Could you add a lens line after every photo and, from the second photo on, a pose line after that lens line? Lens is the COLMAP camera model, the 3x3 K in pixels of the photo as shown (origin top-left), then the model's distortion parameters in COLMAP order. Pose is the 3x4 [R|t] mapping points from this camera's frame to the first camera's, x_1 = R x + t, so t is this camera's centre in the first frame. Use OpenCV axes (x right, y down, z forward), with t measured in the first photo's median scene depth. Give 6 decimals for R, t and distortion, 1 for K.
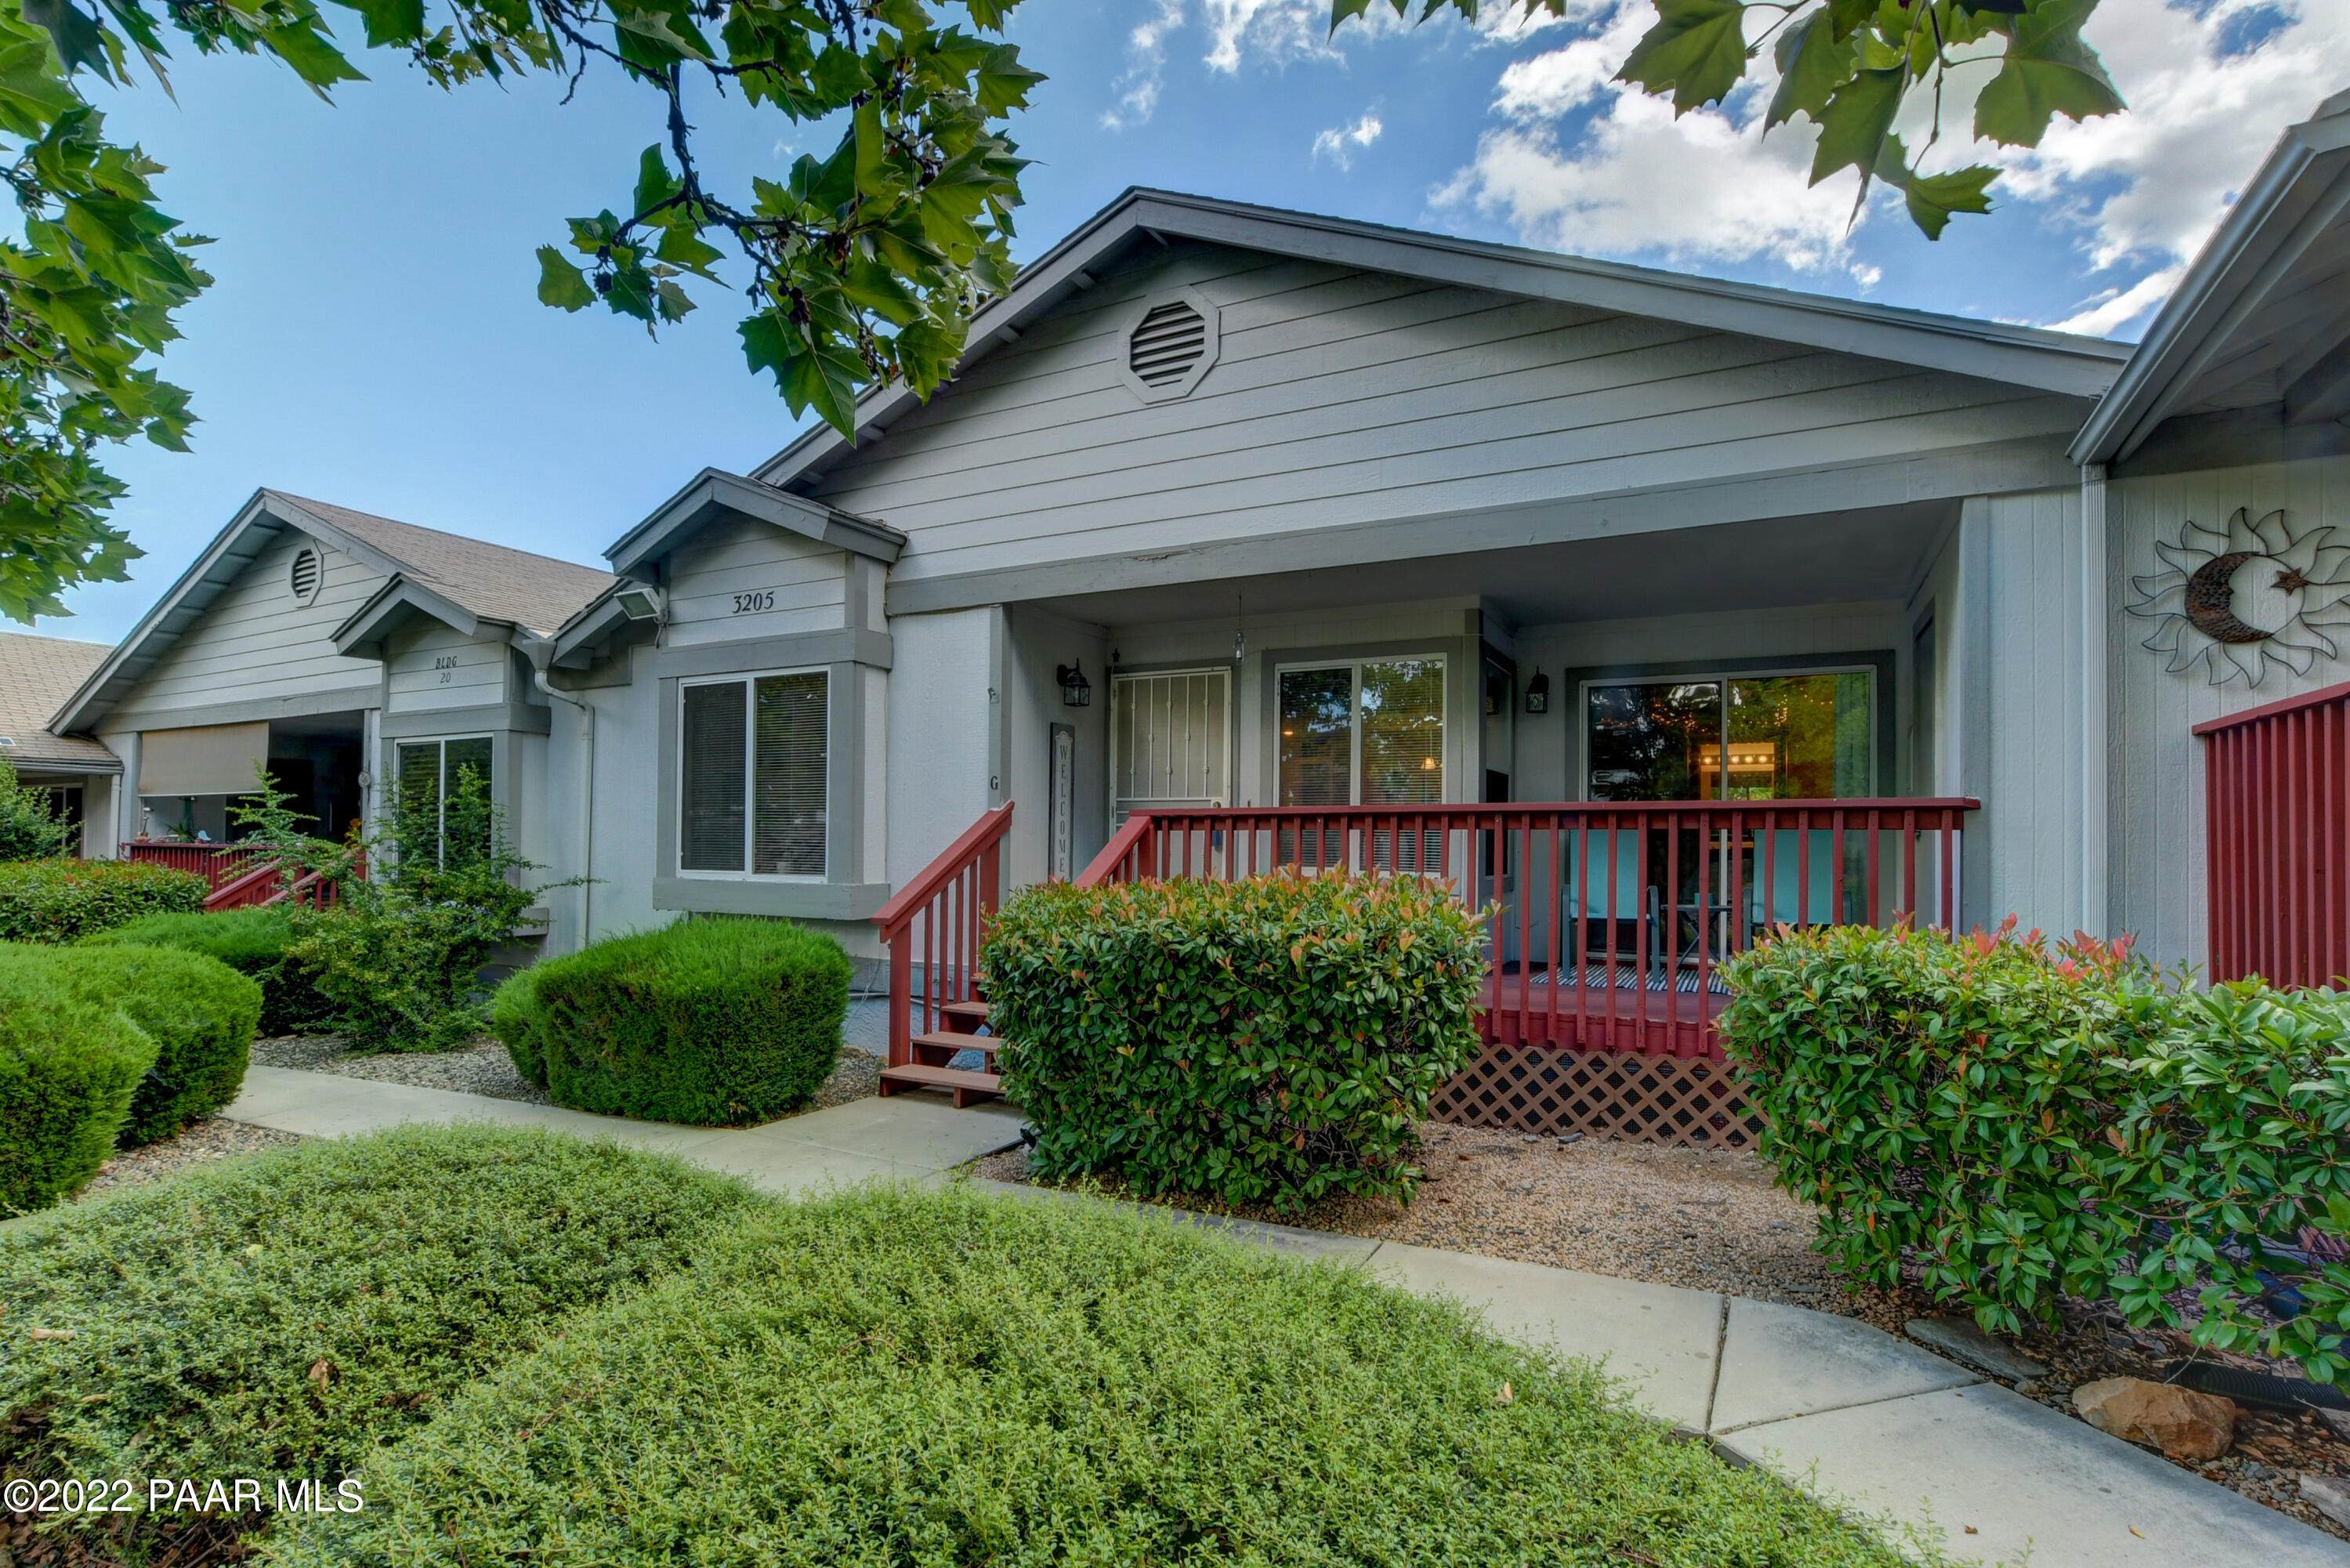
lens RADIAL K [[1049.1, 0, 1097.5], [0, 1049.1, 811.9], [0, 0, 1]] dist [-0.013883, 0.000113]
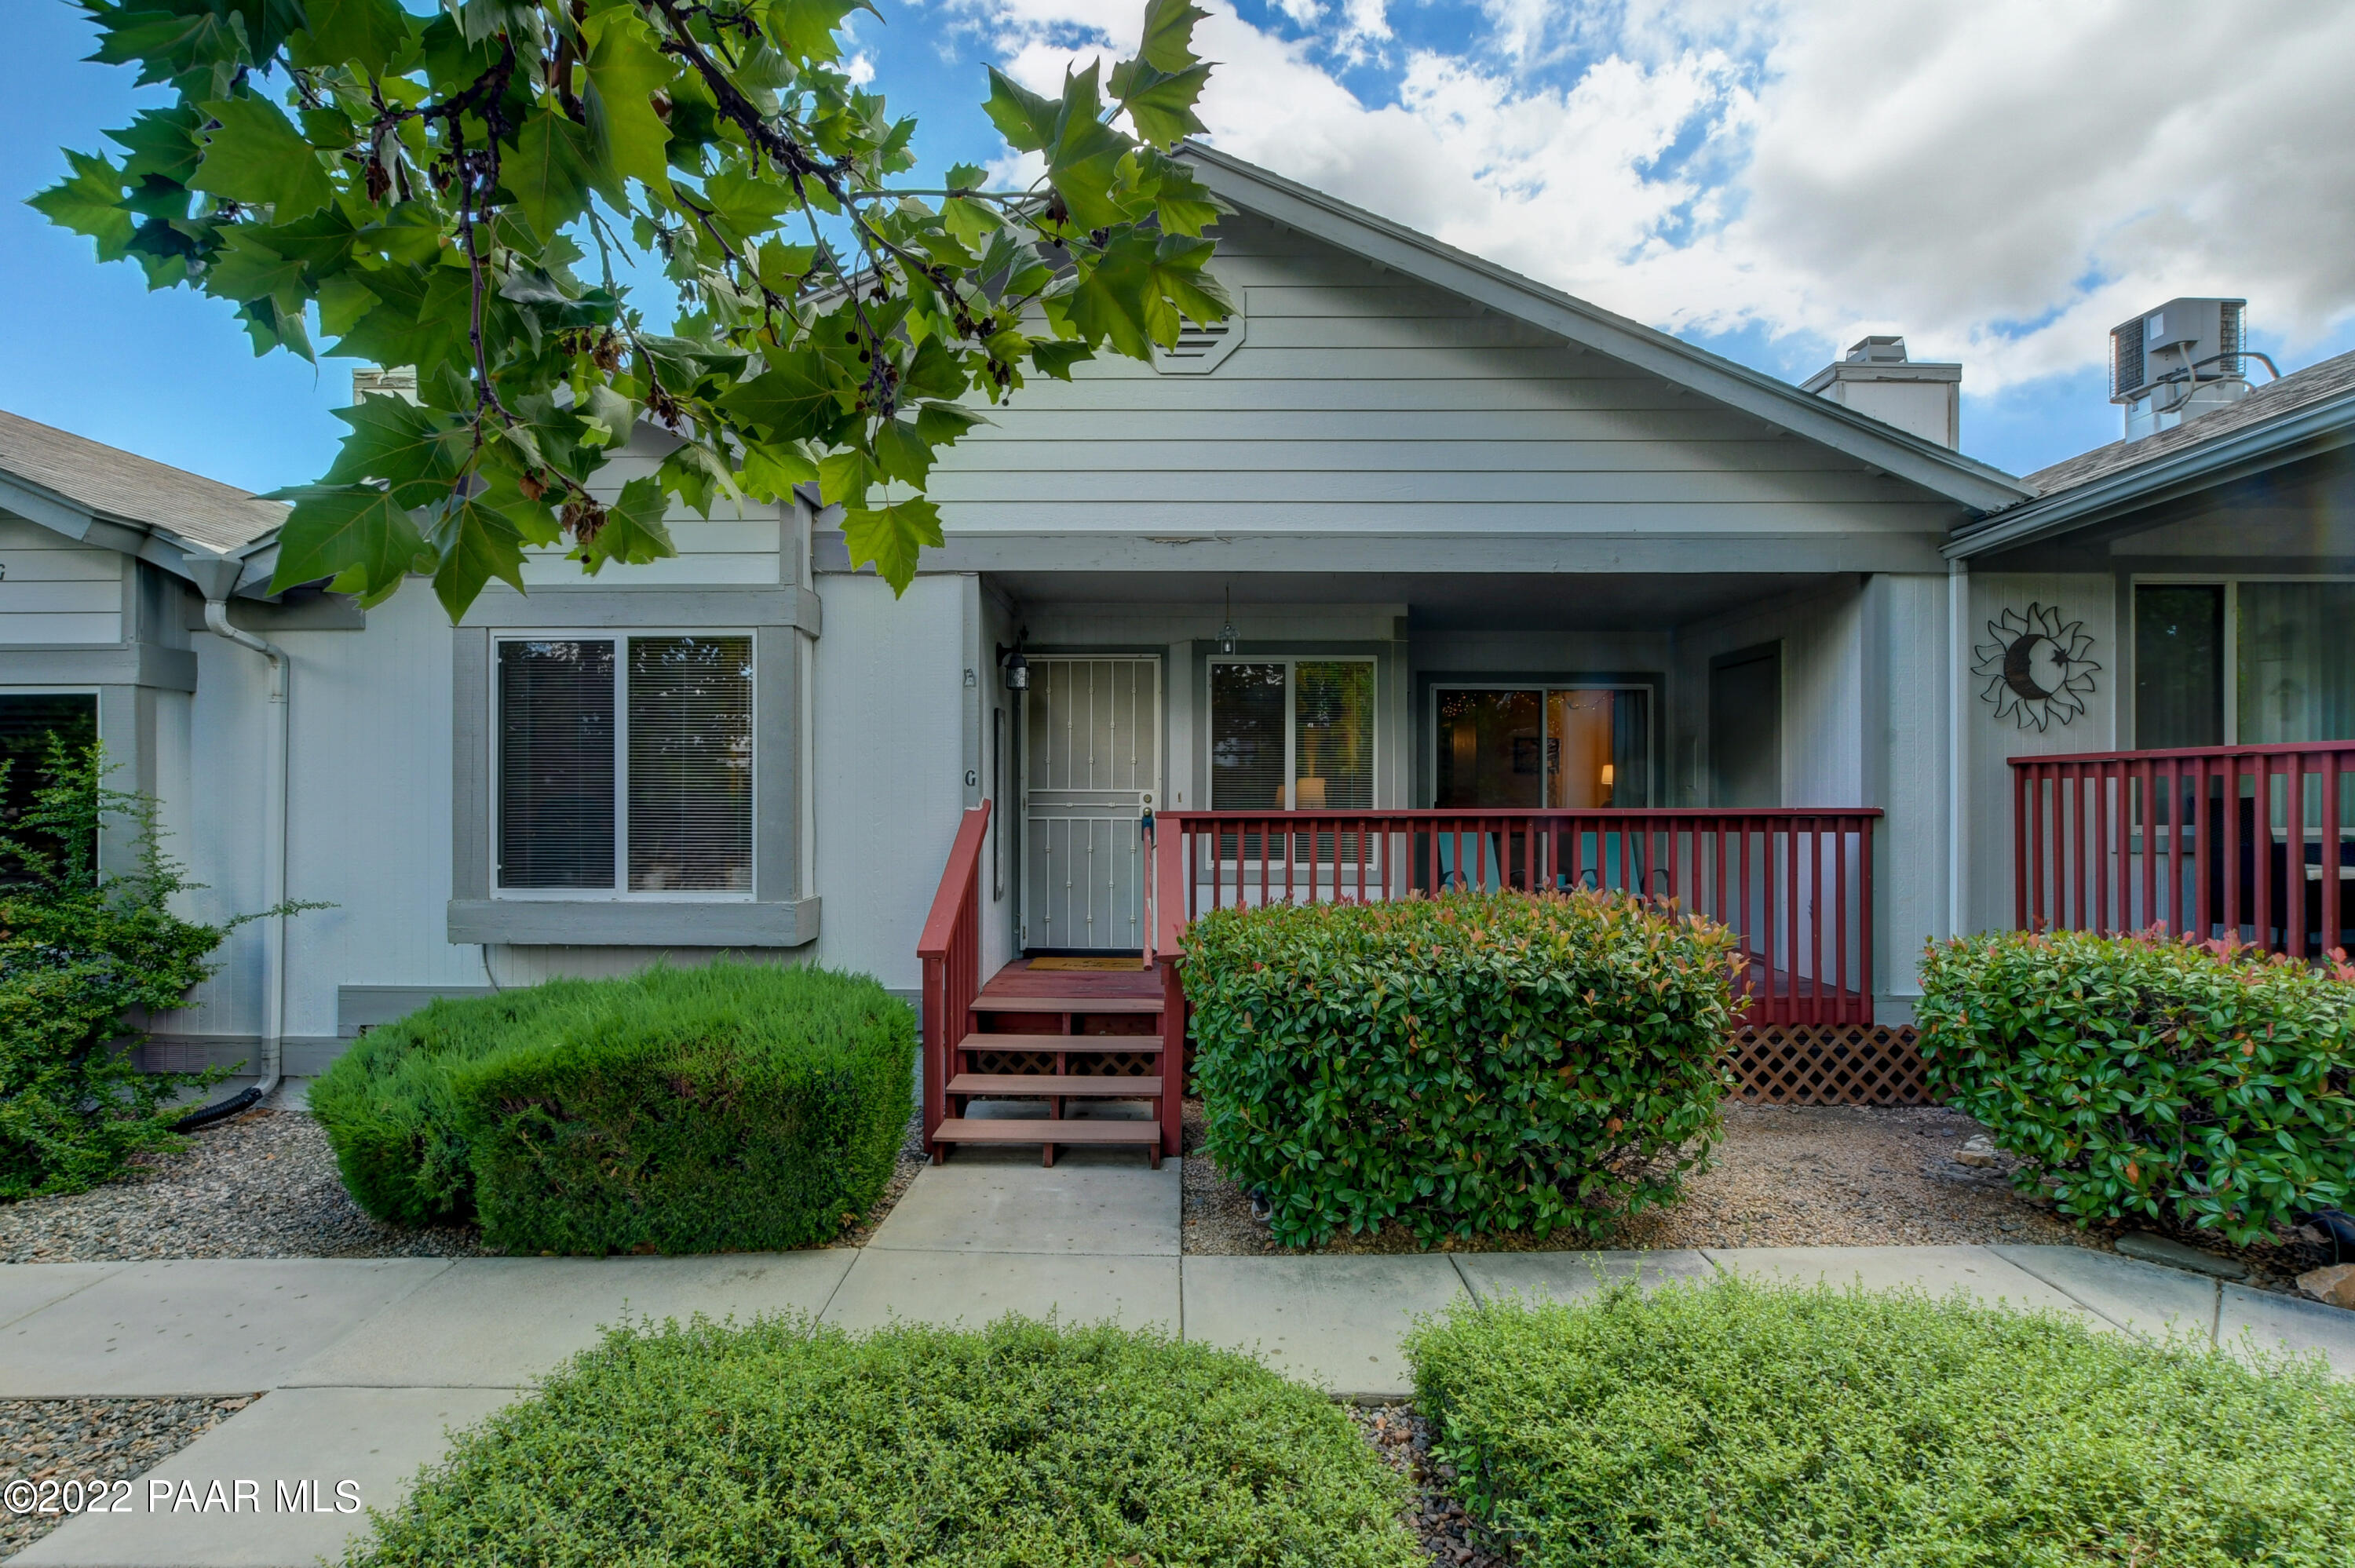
lens RADIAL K [[1036.3, 0, 1160.4], [0, 1036.3, 793.2], [0, 0, 1]] dist [-0.017737, 0.001659]
pose [[0.898483, -0.001868, 0.439004, -0.325471], [-0.006380, 0.999830, 0.017313, -0.030413], [-0.438962, -0.018357, 0.898318, 0.155811]]
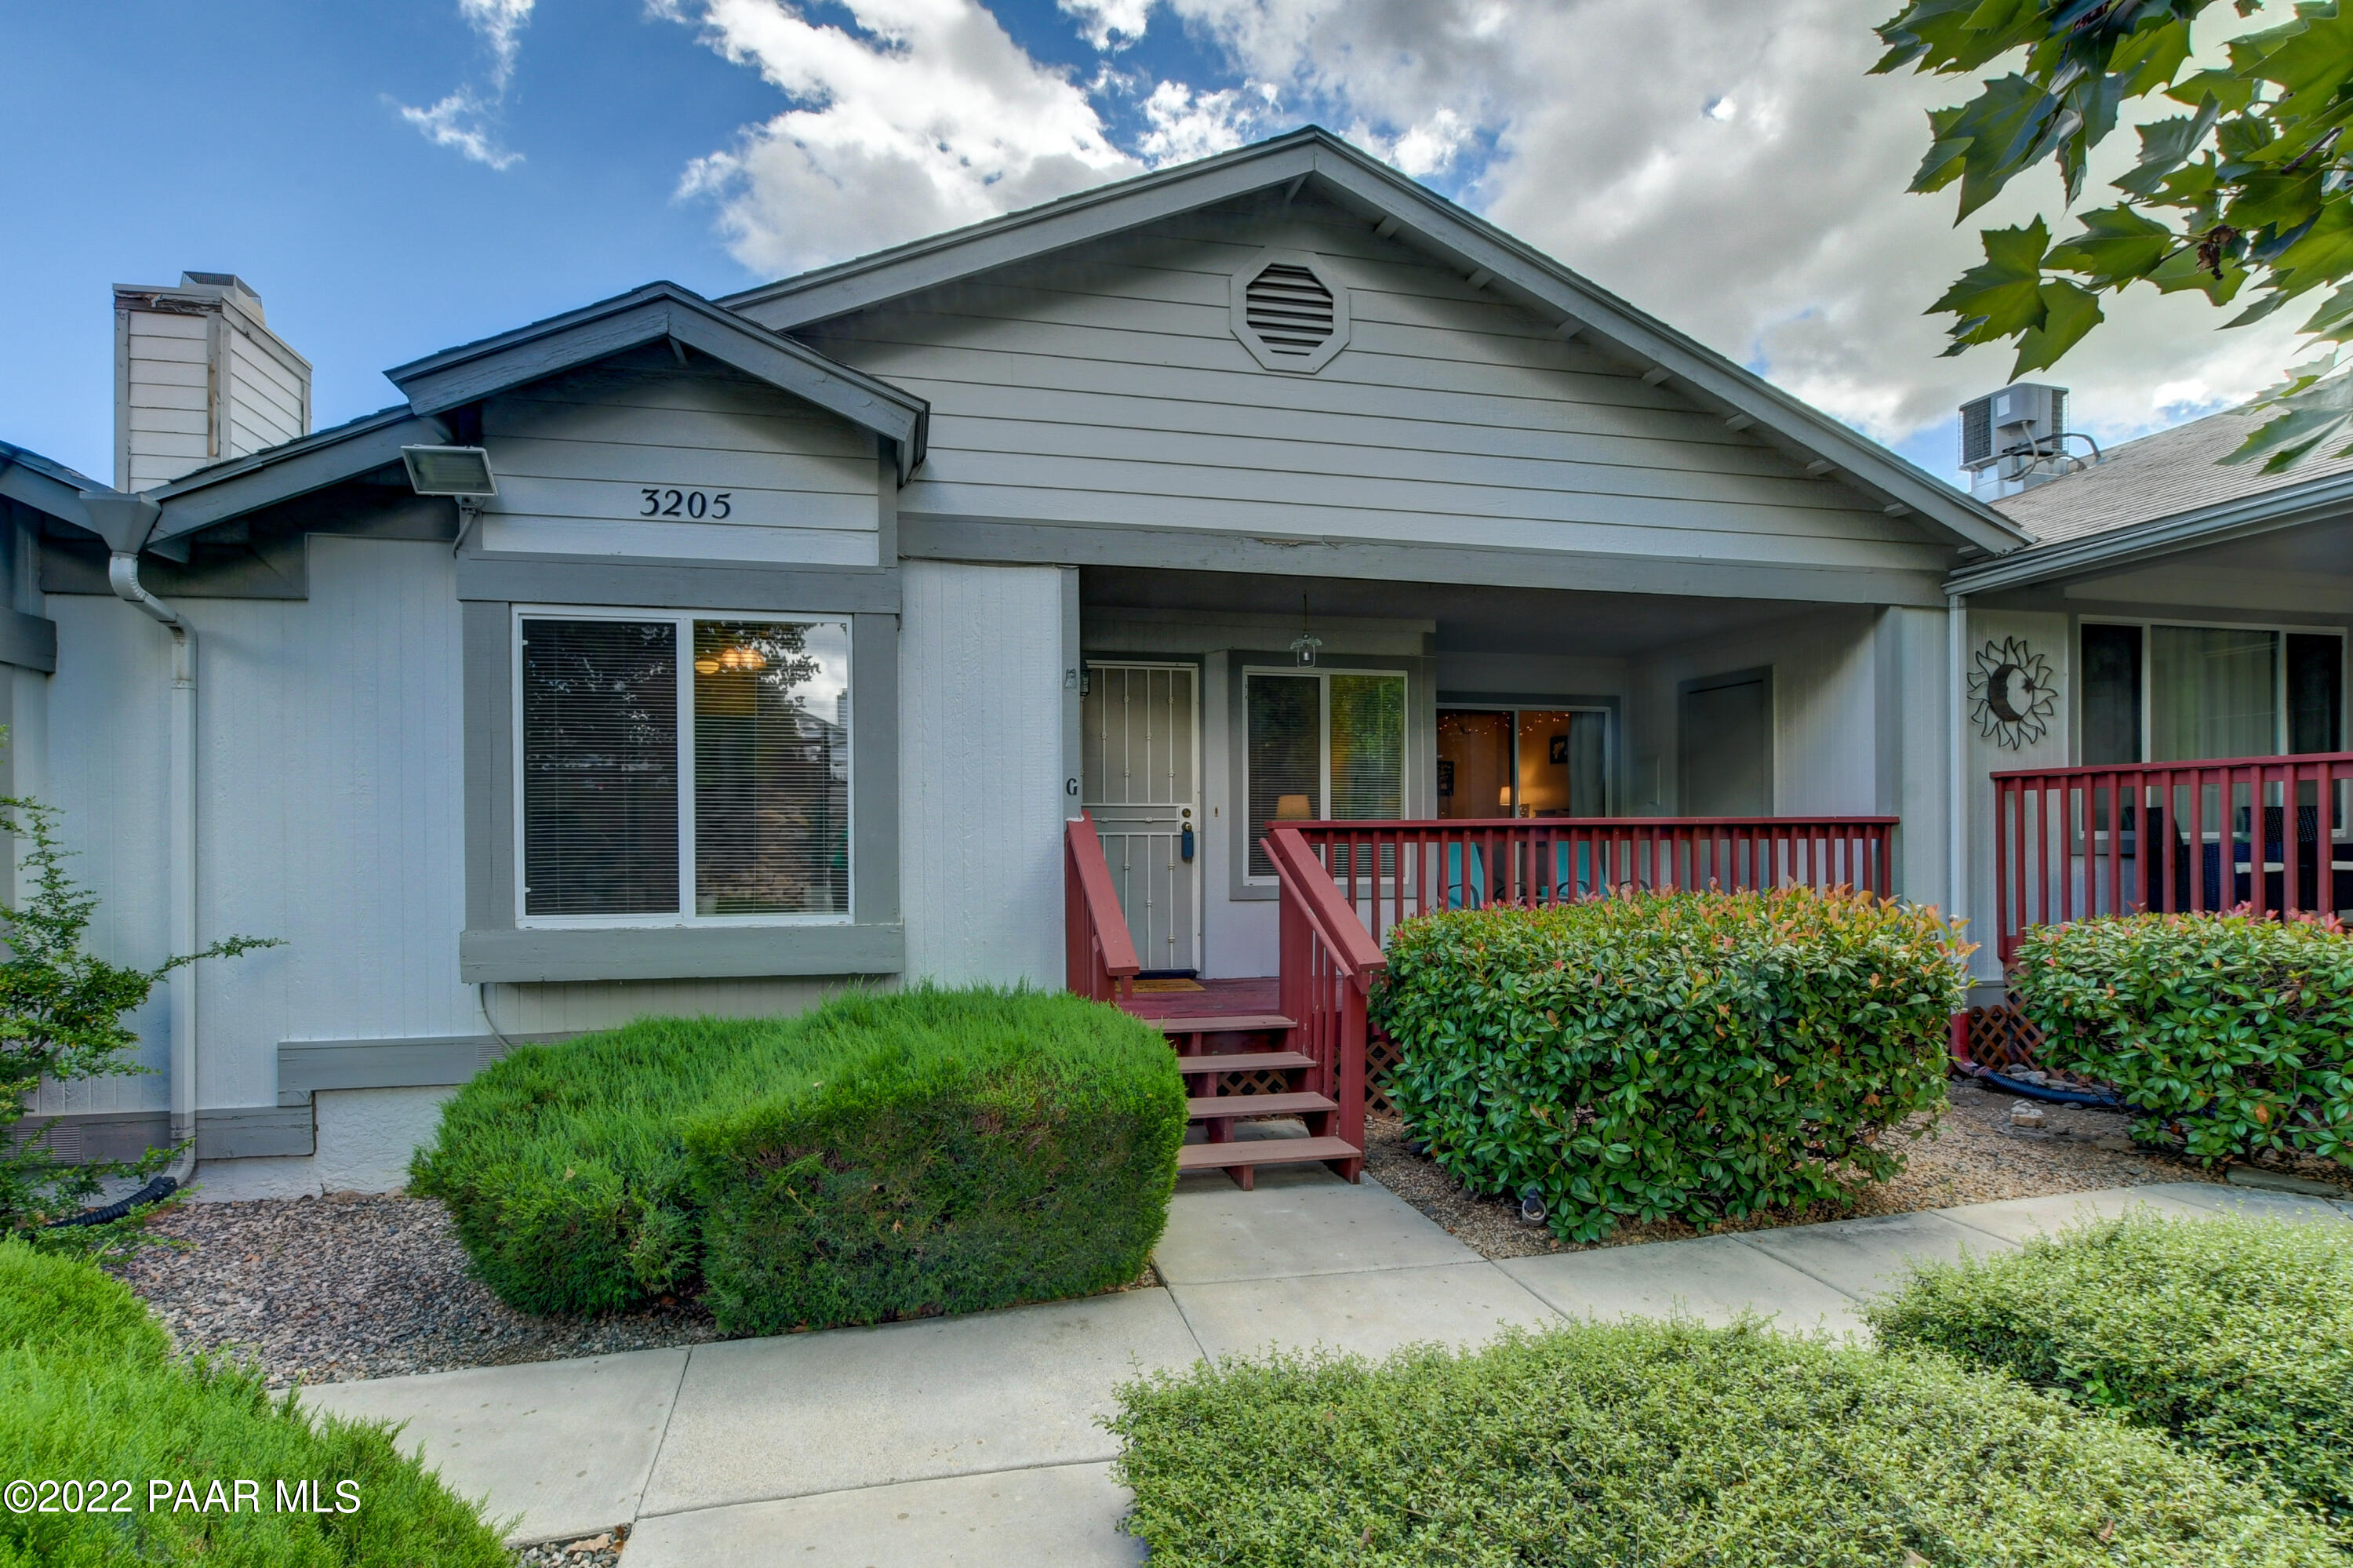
lens RADIAL K [[1059.0, 0, 1166.5], [0, 1059.0, 829.4], [0, 0, 1]] dist [-0.015137, 0.000793]
pose [[0.785304, -0.008377, 0.619054, -0.533241], [-0.006794, 0.999732, 0.022148, -0.013329], [-0.619073, -0.021599, 0.785036, 0.304983]]
